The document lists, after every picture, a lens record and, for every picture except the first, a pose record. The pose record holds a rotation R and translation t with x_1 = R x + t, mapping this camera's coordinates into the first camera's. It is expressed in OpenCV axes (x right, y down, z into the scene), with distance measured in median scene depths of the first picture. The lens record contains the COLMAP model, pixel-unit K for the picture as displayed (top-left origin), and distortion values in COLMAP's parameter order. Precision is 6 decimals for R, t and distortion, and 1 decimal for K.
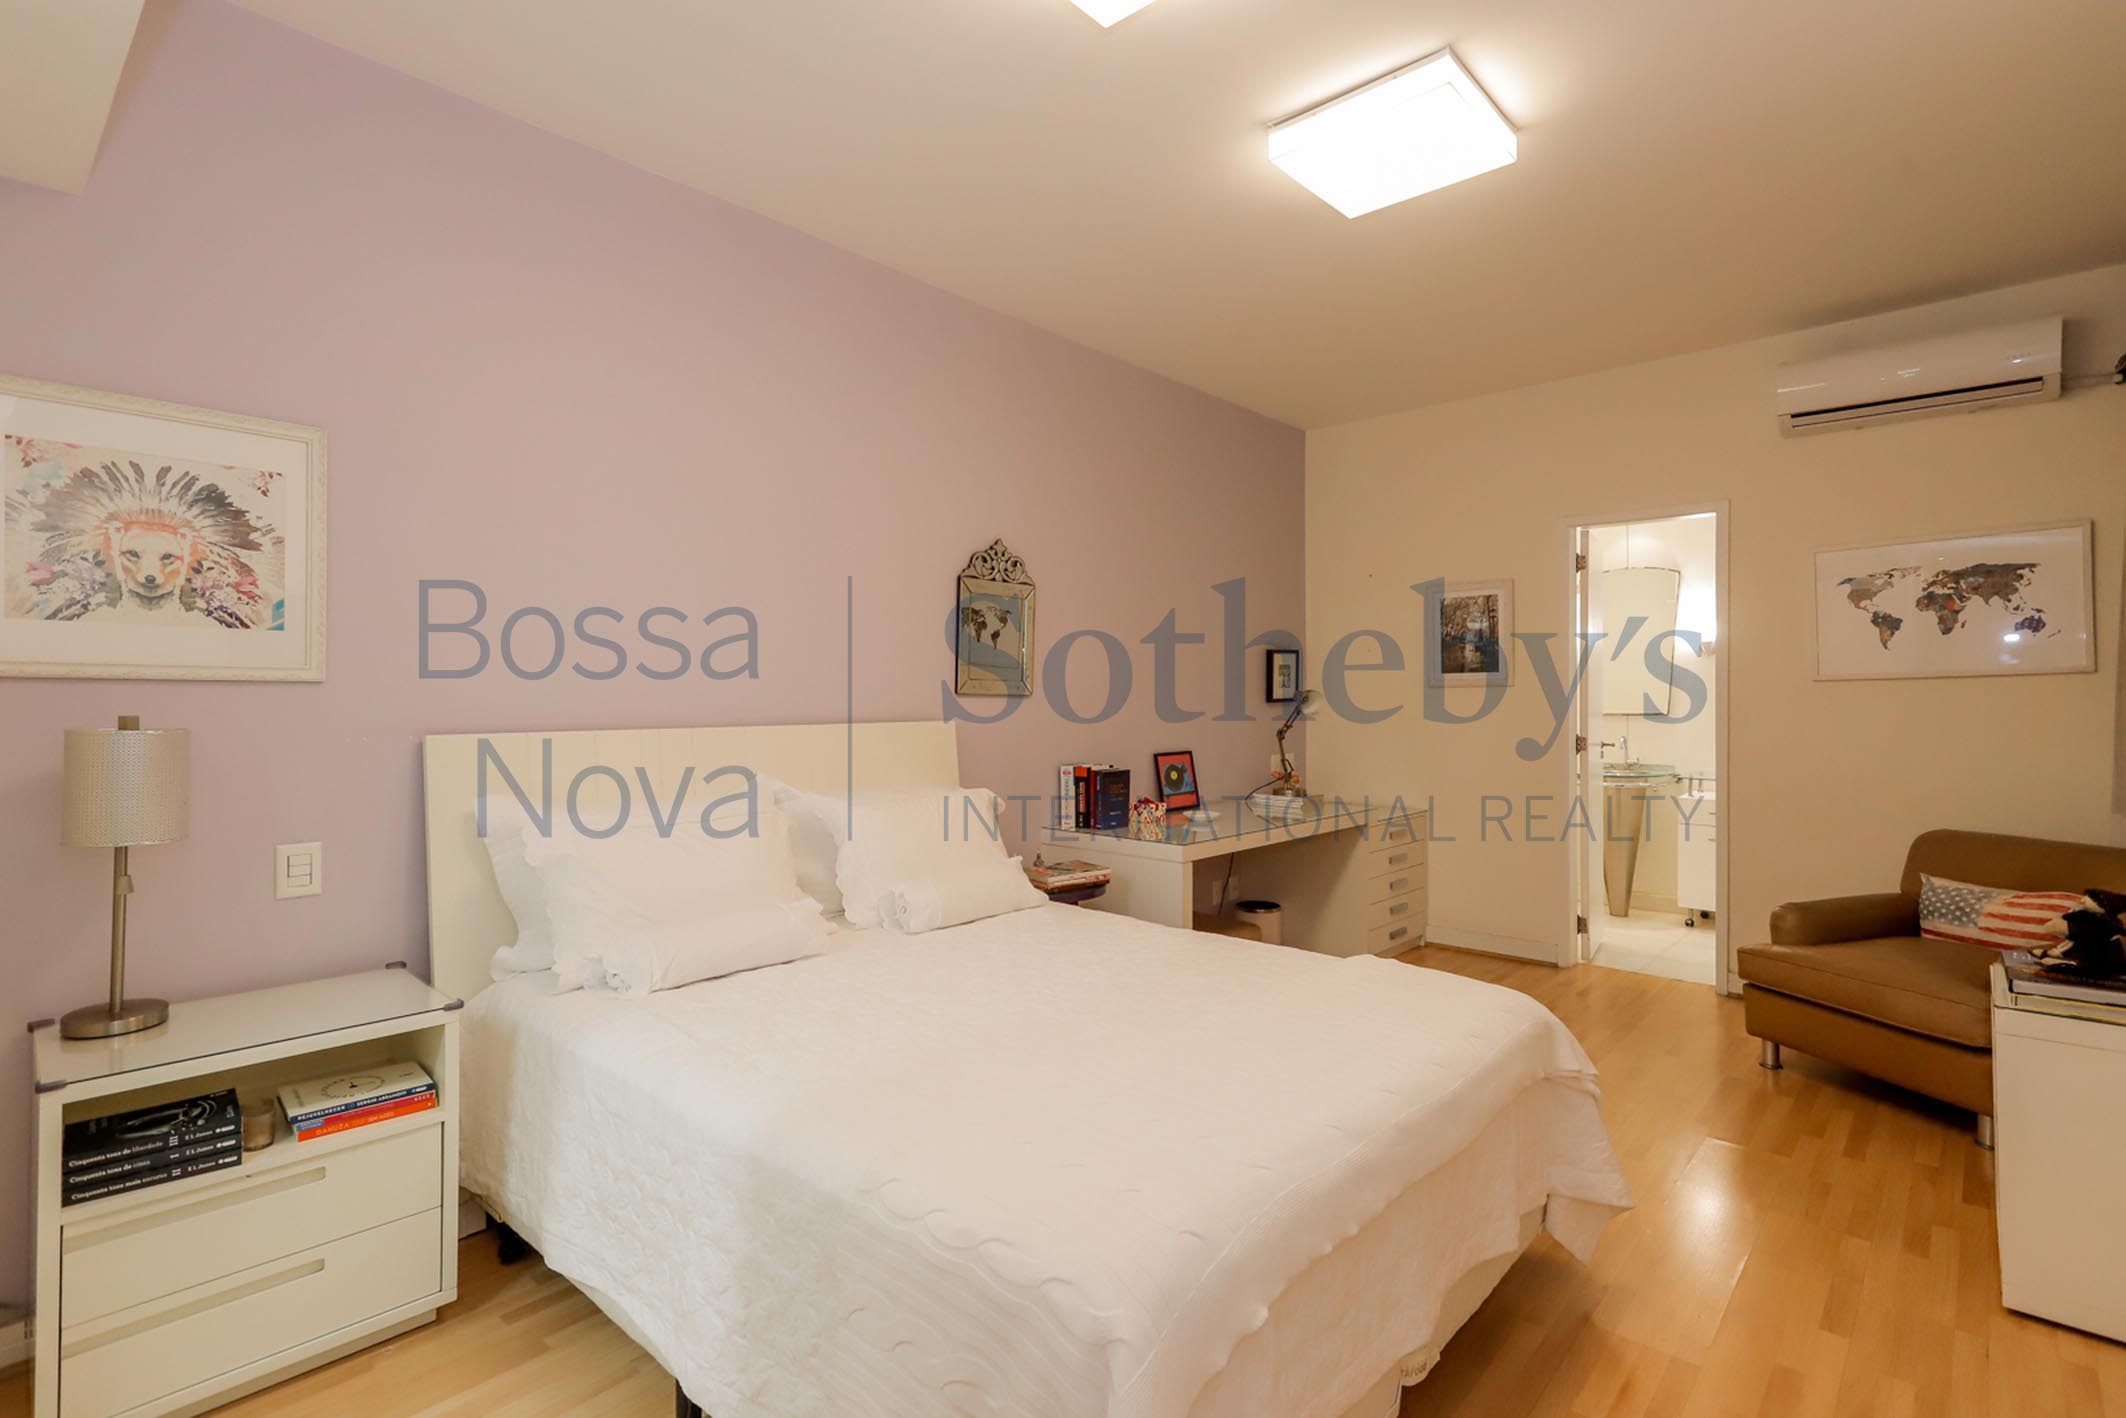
lens RADIAL K [[1012.2, 0, 1065.2], [0, 1012.2, 704.1], [0, 0, 1]] dist [0.010068, 0.000268]
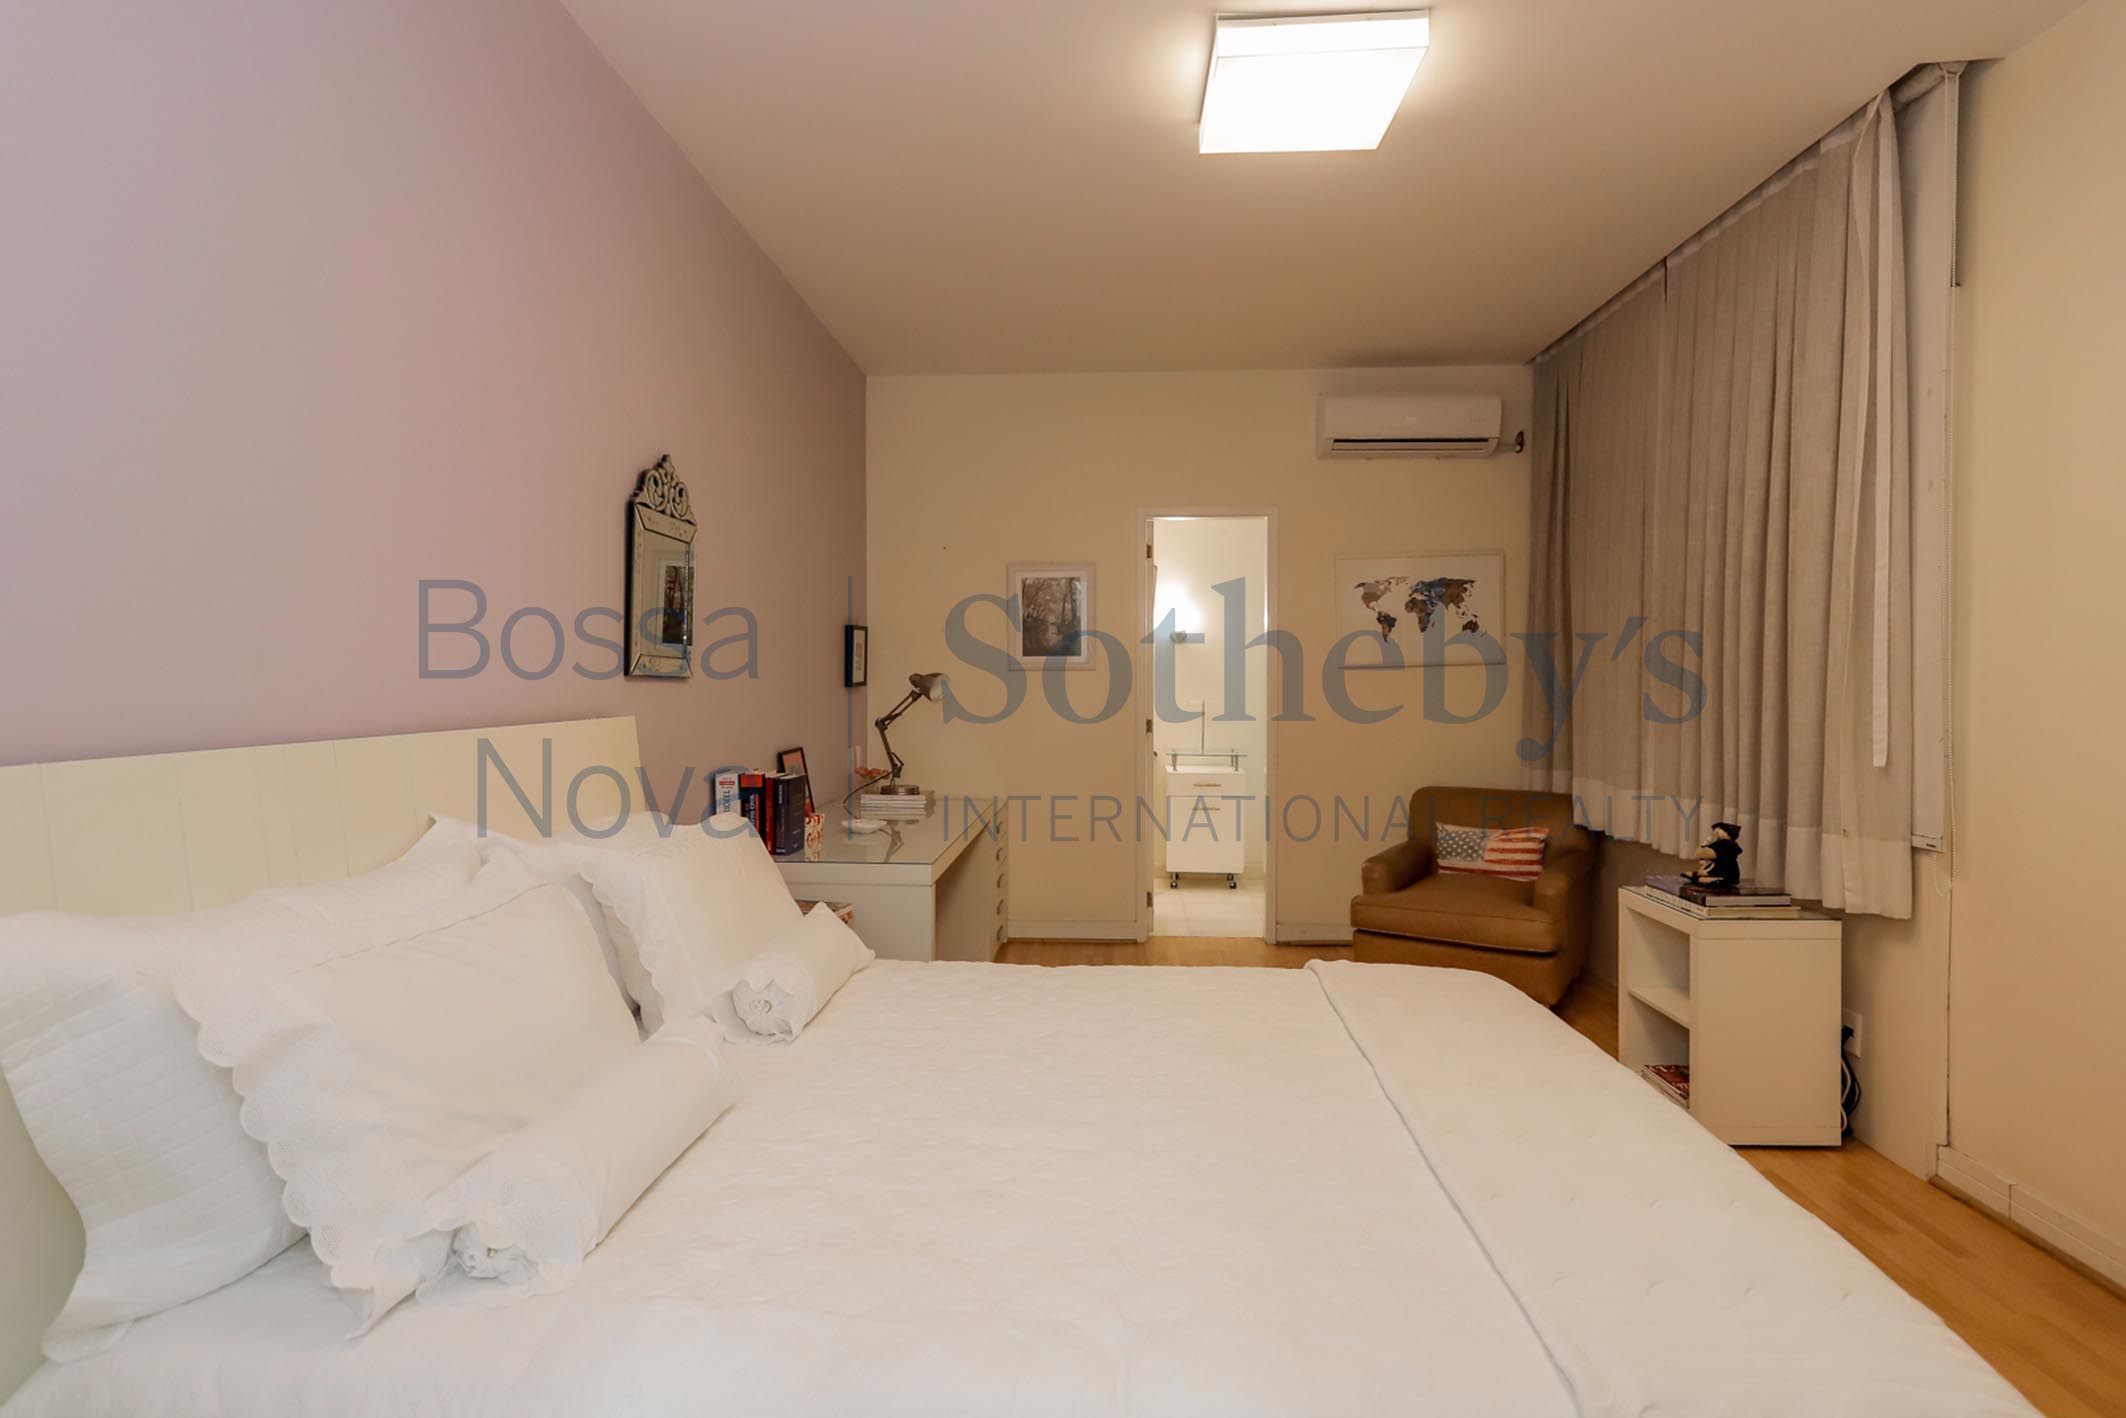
lens RADIAL K [[1078.8, 0, 1065.2], [0, 1078.8, 698.8], [0, 0, 1]] dist [0.005043, 0.000987]
pose [[0.771629, -0.009931, 0.635995, -0.325742], [0.003052, 0.999924, 0.011911, -0.002689], [-0.636065, -0.007250, 0.771601, 0.246619]]
